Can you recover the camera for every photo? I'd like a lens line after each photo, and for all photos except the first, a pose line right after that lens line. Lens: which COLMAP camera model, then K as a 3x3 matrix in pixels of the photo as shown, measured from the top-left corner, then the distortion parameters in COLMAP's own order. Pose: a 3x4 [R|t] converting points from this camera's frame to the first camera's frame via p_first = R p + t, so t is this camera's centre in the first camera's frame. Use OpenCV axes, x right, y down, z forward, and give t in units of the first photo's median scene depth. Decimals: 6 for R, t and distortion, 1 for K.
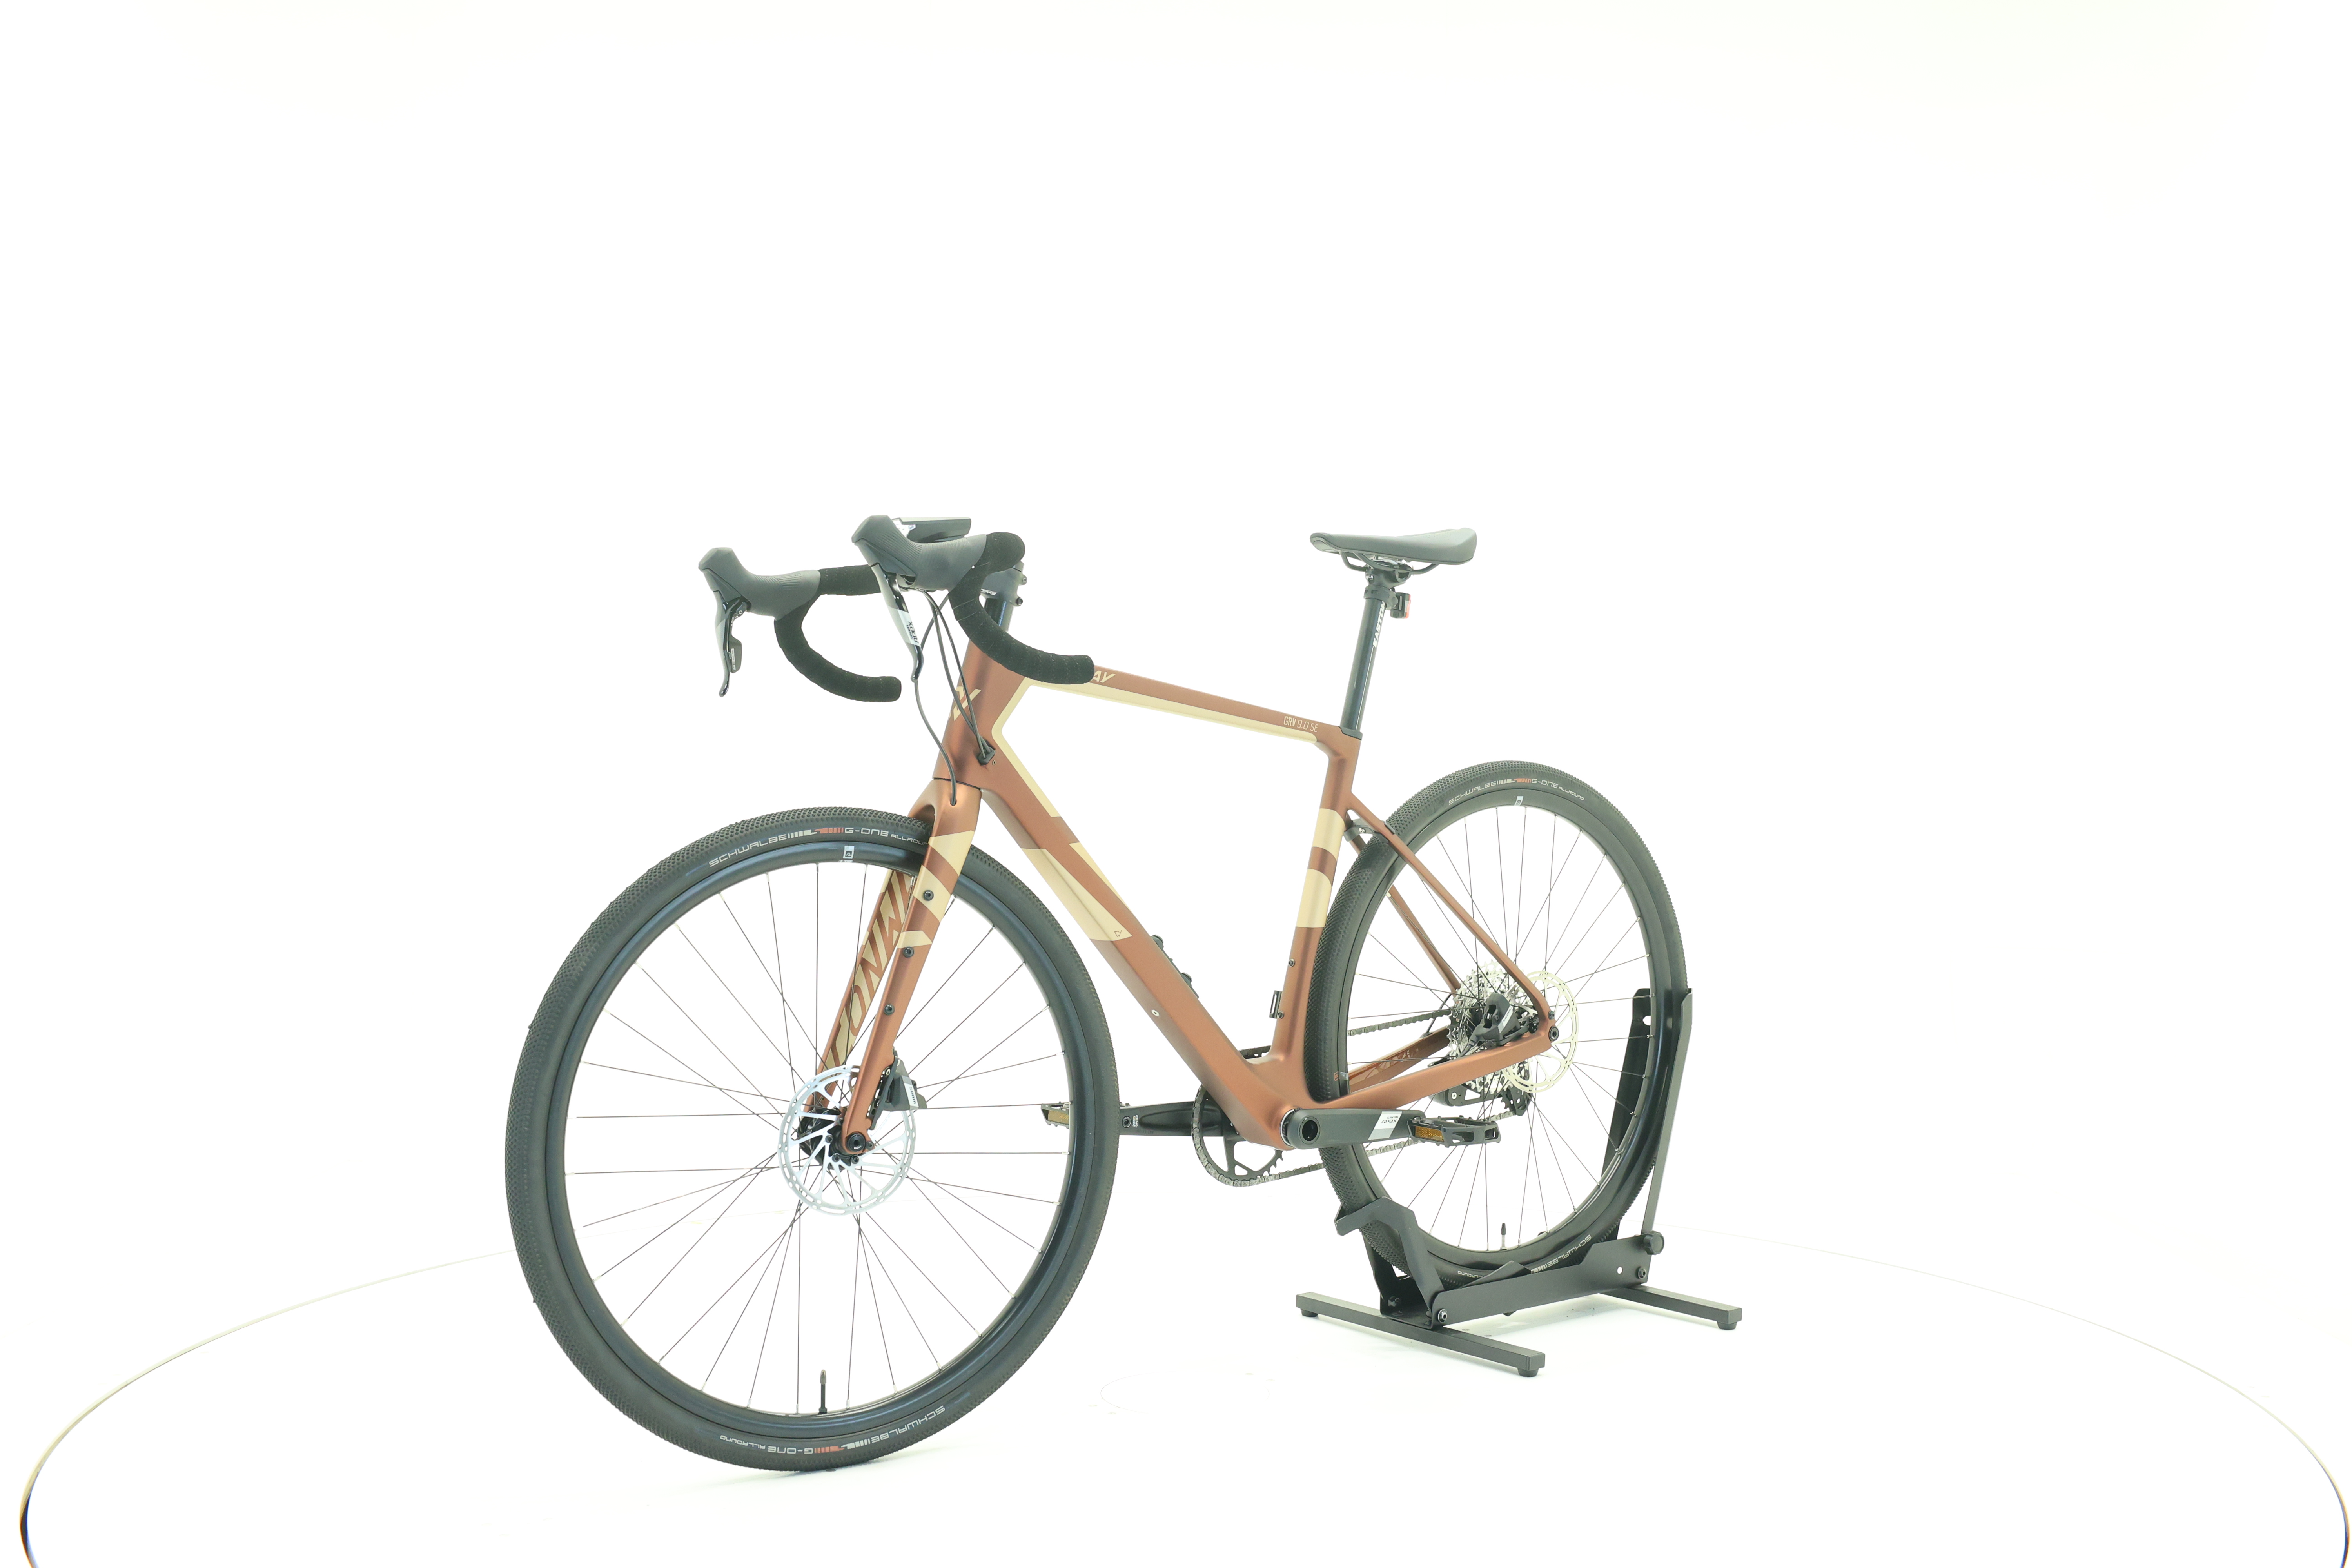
lens RADIAL K [[2517.3, 0, 1184.2], [0, 2517.3, 774.6], [0, 0, 1]] dist [-0.004222, 0.000000]
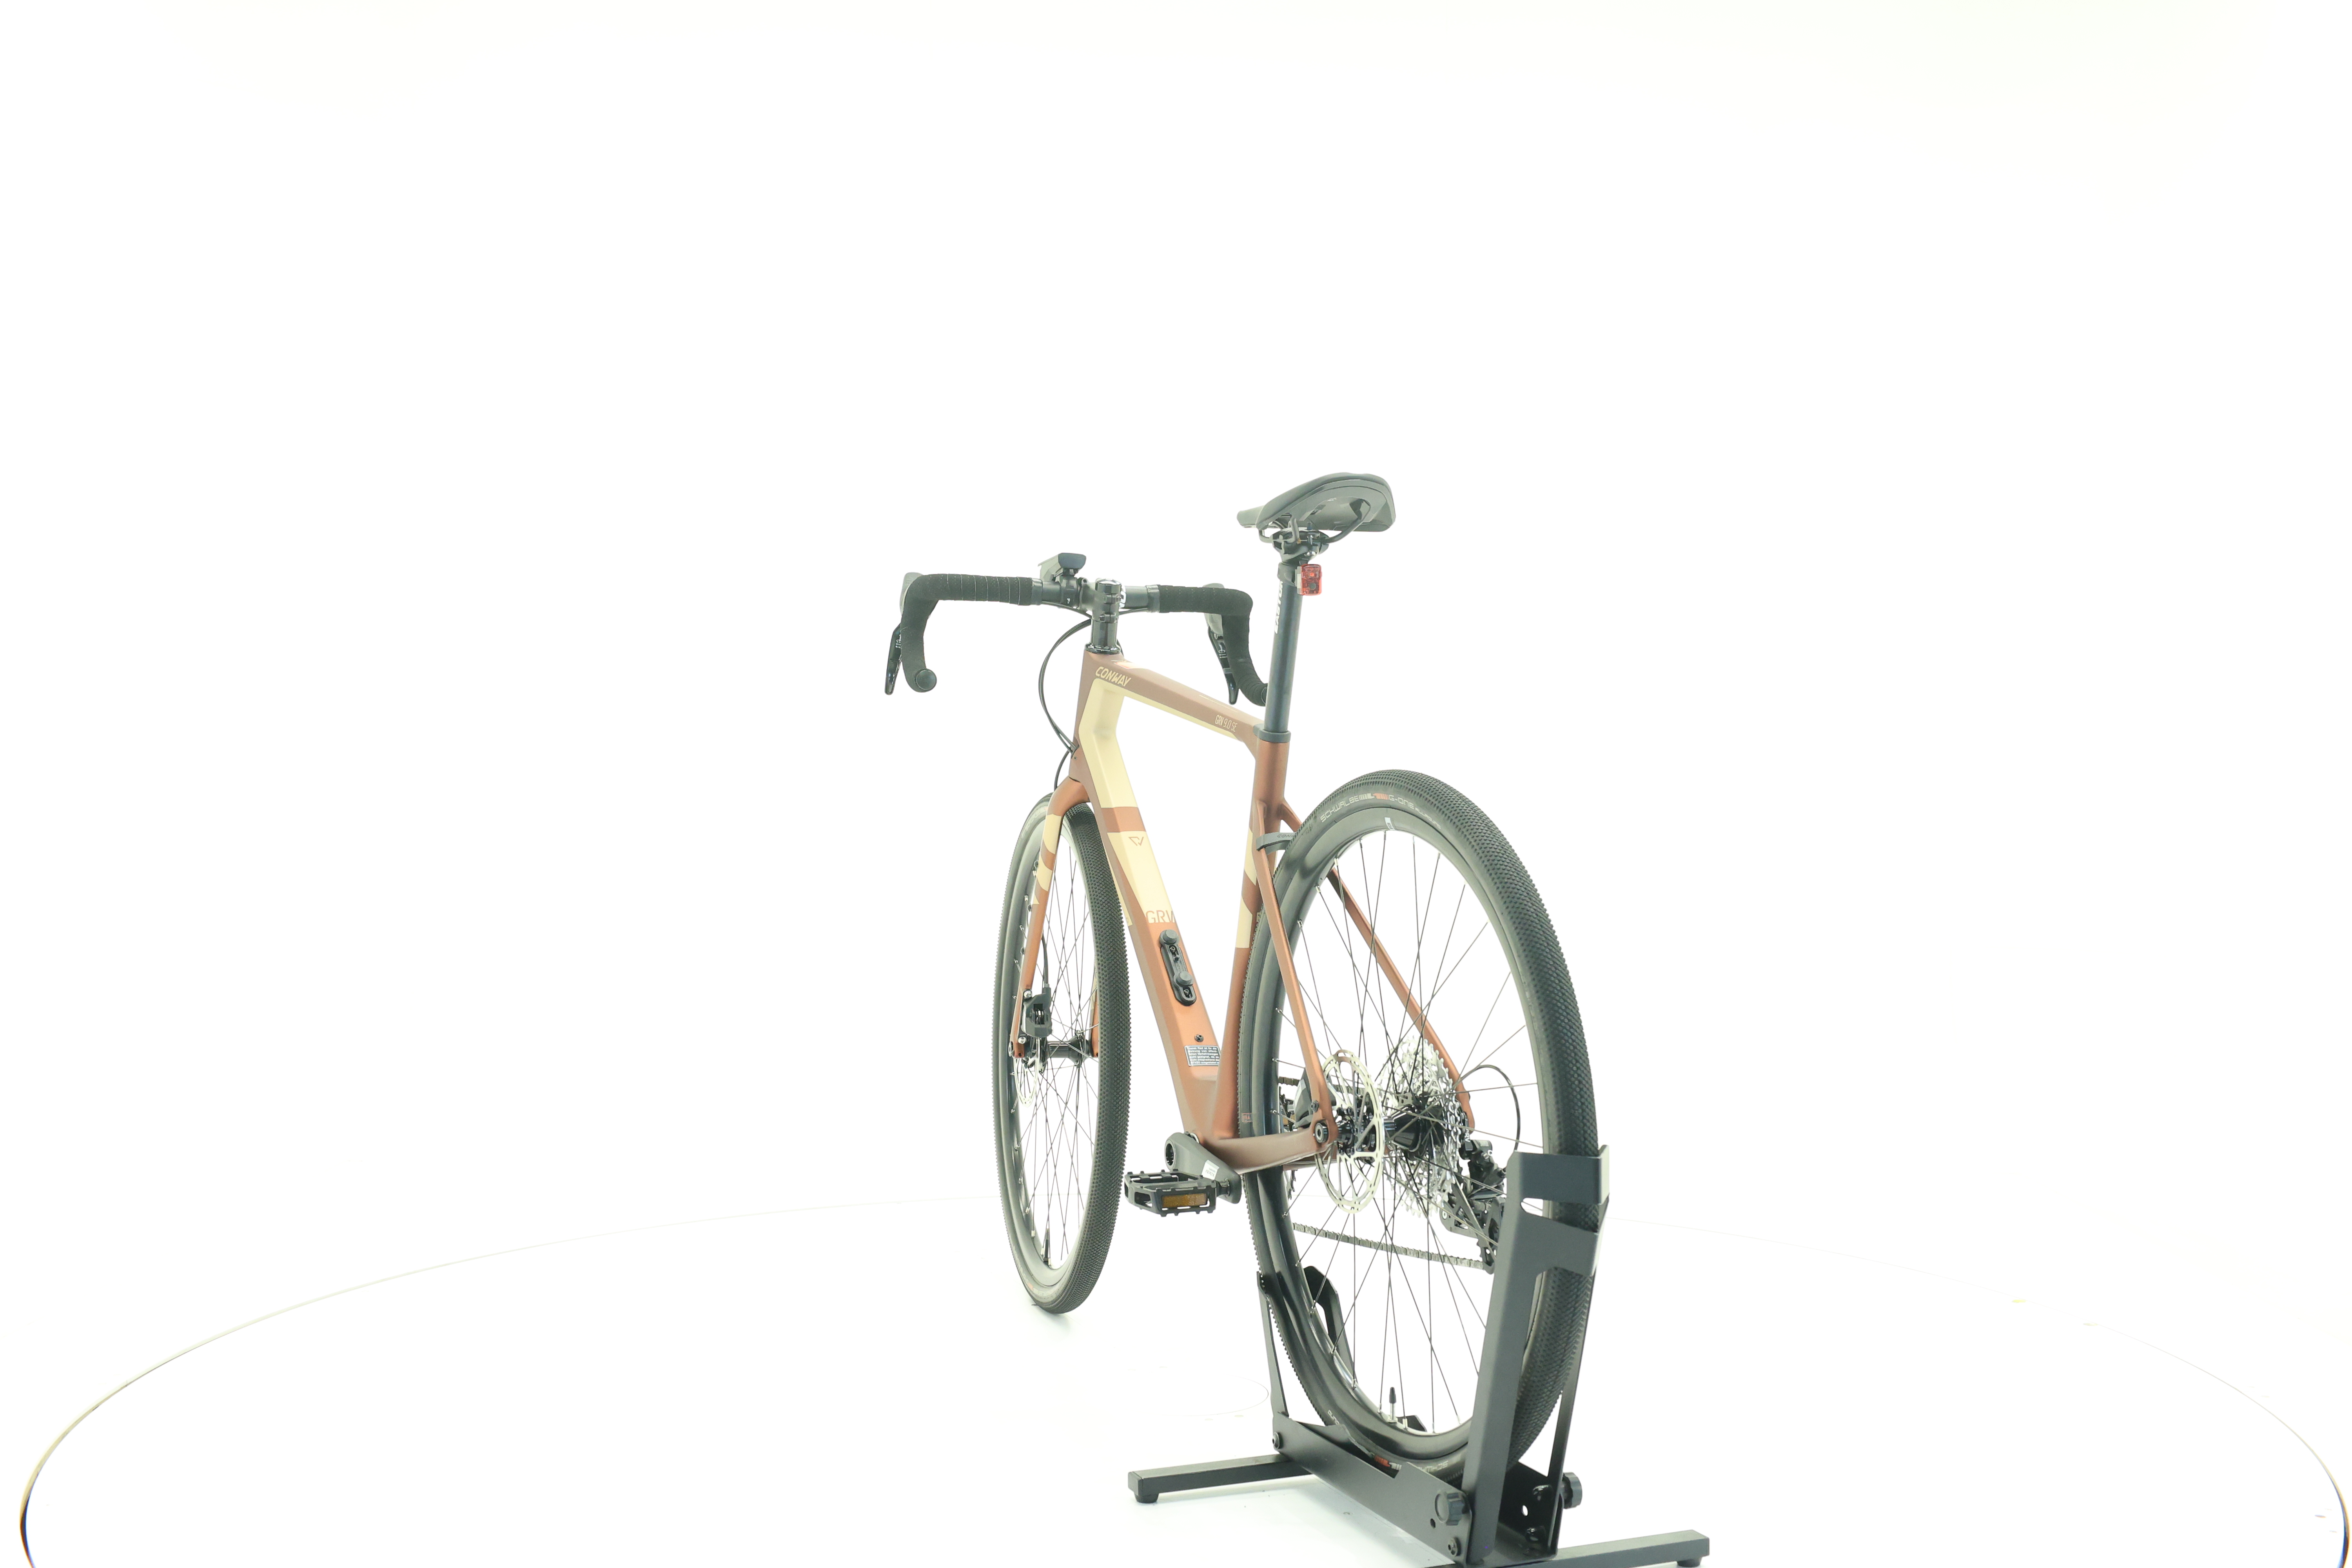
lens RADIAL K [[2517.3, 0, 1177.1], [0, 2517.3, 785.2], [0, 0, 1]] dist [-0.004222, 0.000000]
pose [[-0.286590, 0.014189, -0.957948, 0.925132], [-0.022252, 0.999522, 0.021462, -0.016482], [0.957795, 0.027467, -0.286137, 1.236380]]
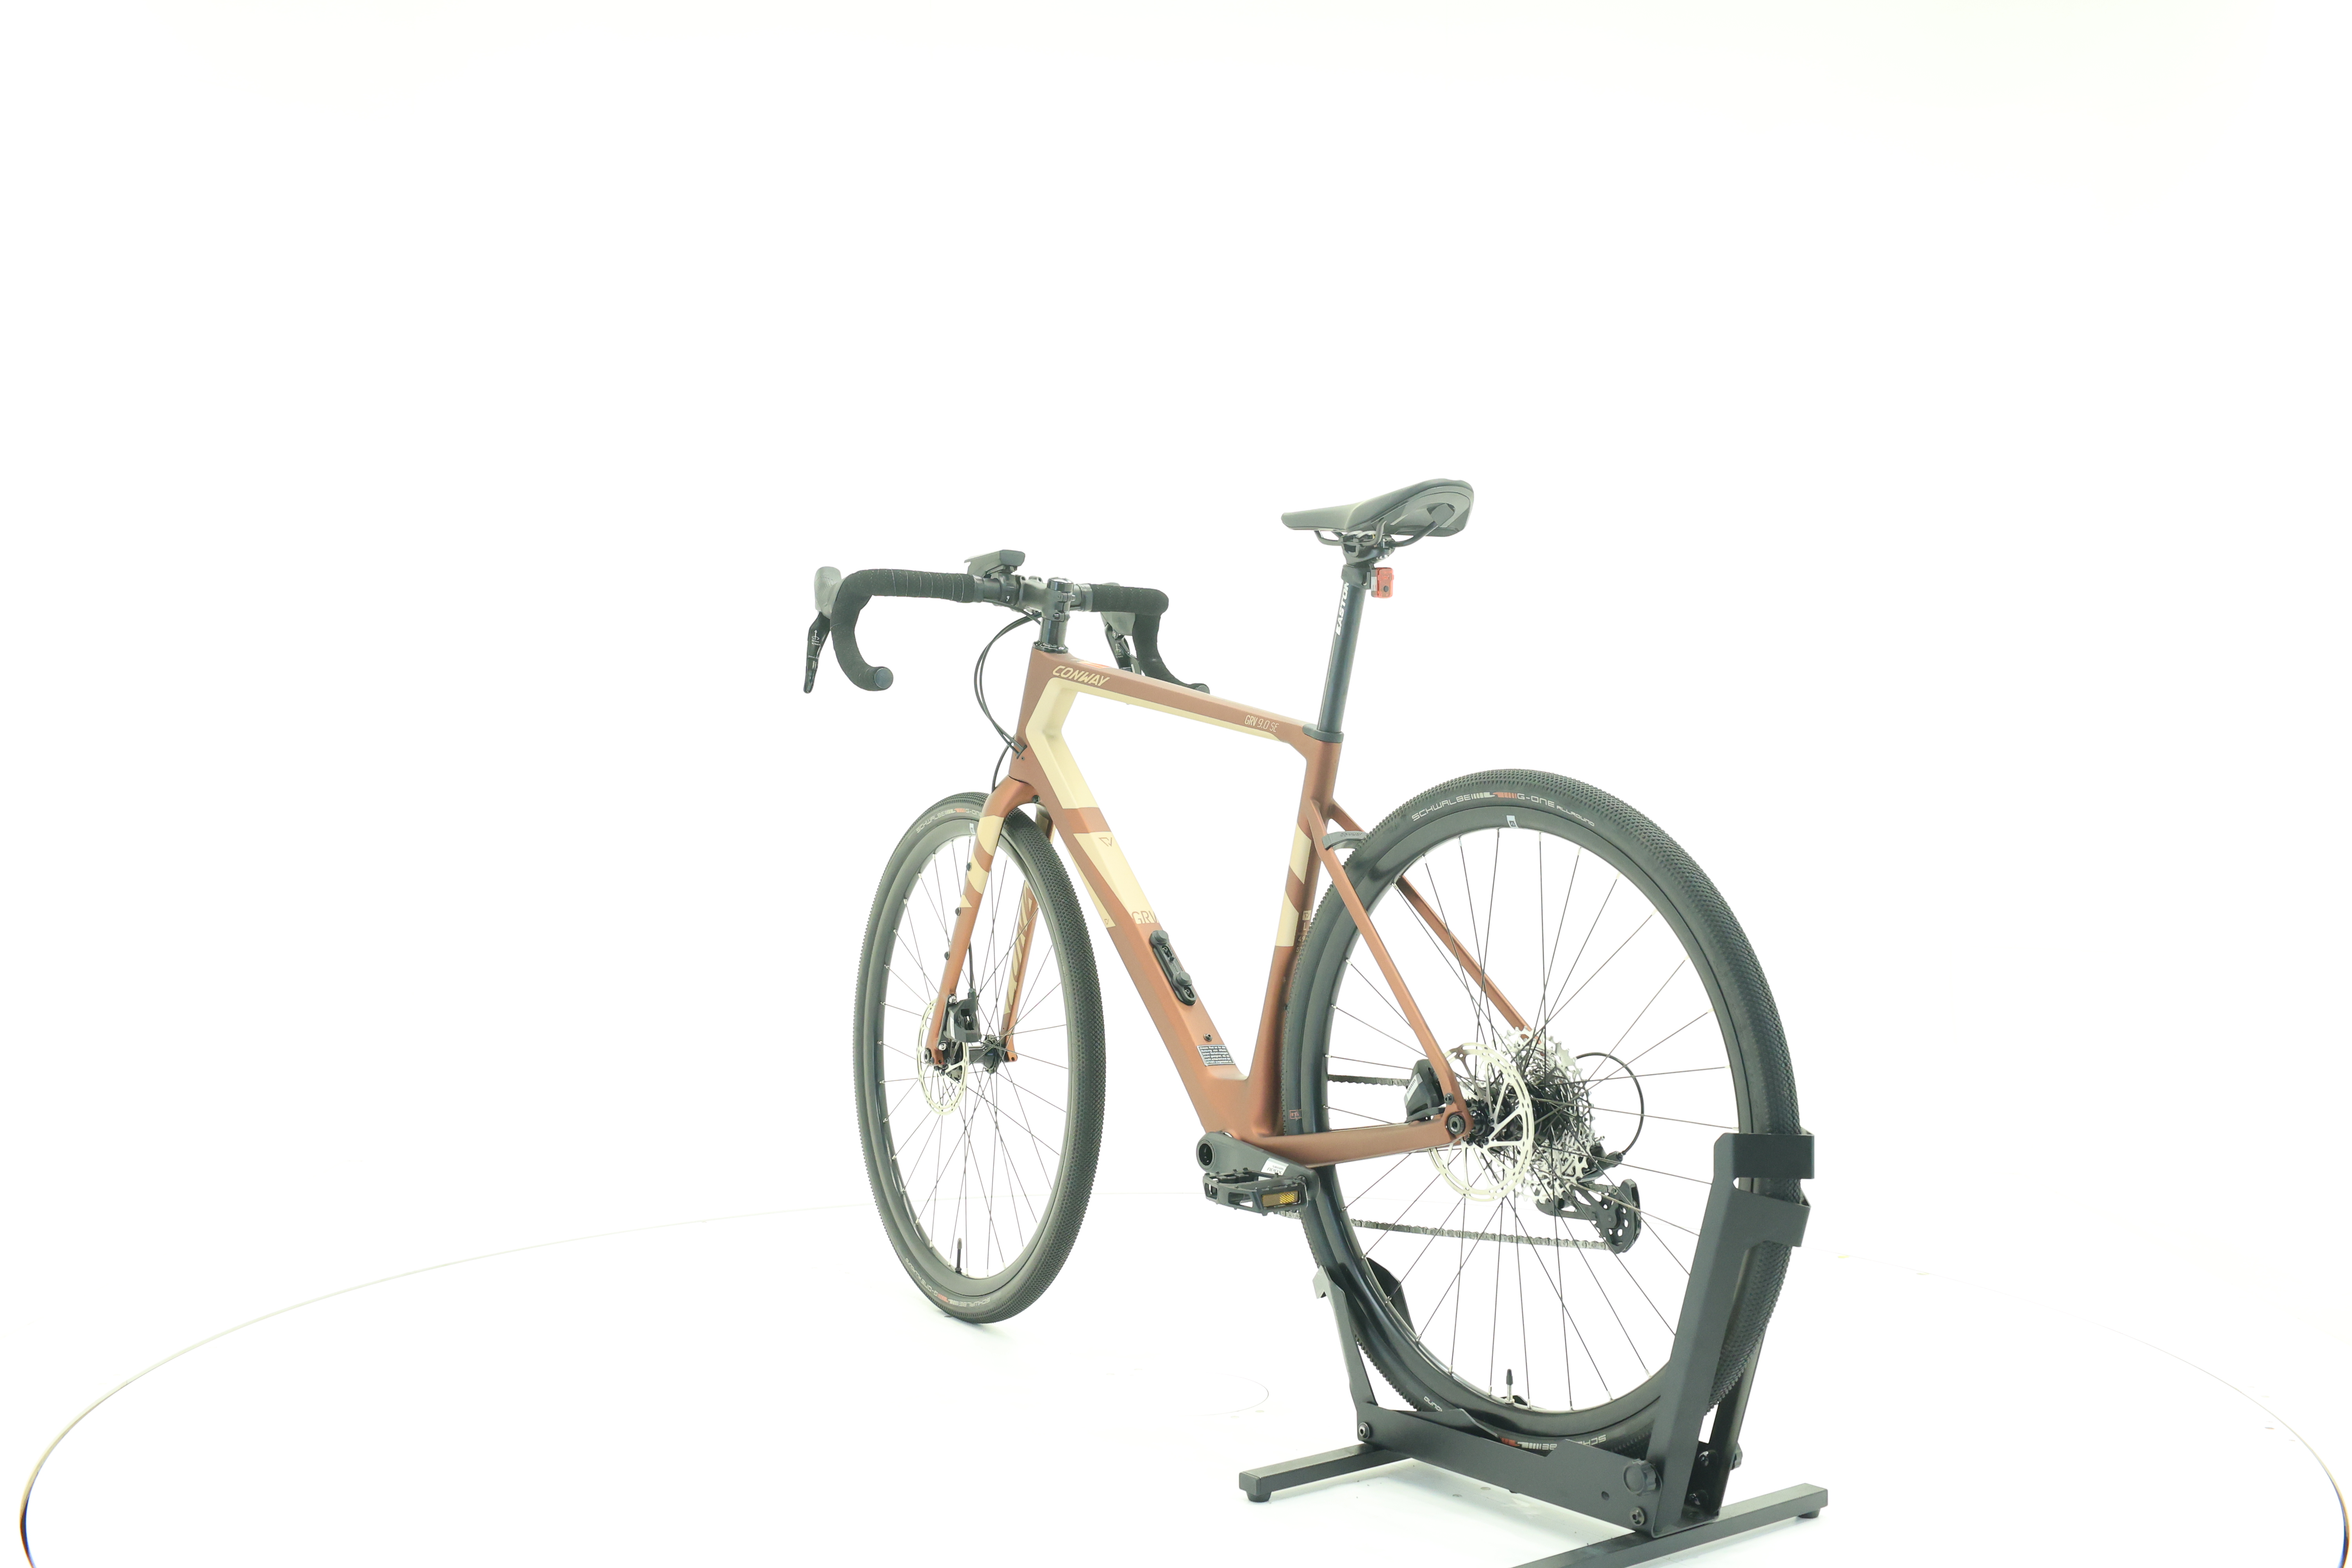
lens RADIAL K [[2517.3, 0, 1183.6], [0, 2517.3, 778.3], [0, 0, 1]] dist [-0.004222, 0.000000]
pose [[-0.018244, 0.013563, -0.999742, 0.964845], [-0.021855, 0.999664, 0.013961, -0.011987], [0.999595, 0.022104, -0.017941, 0.980212]]
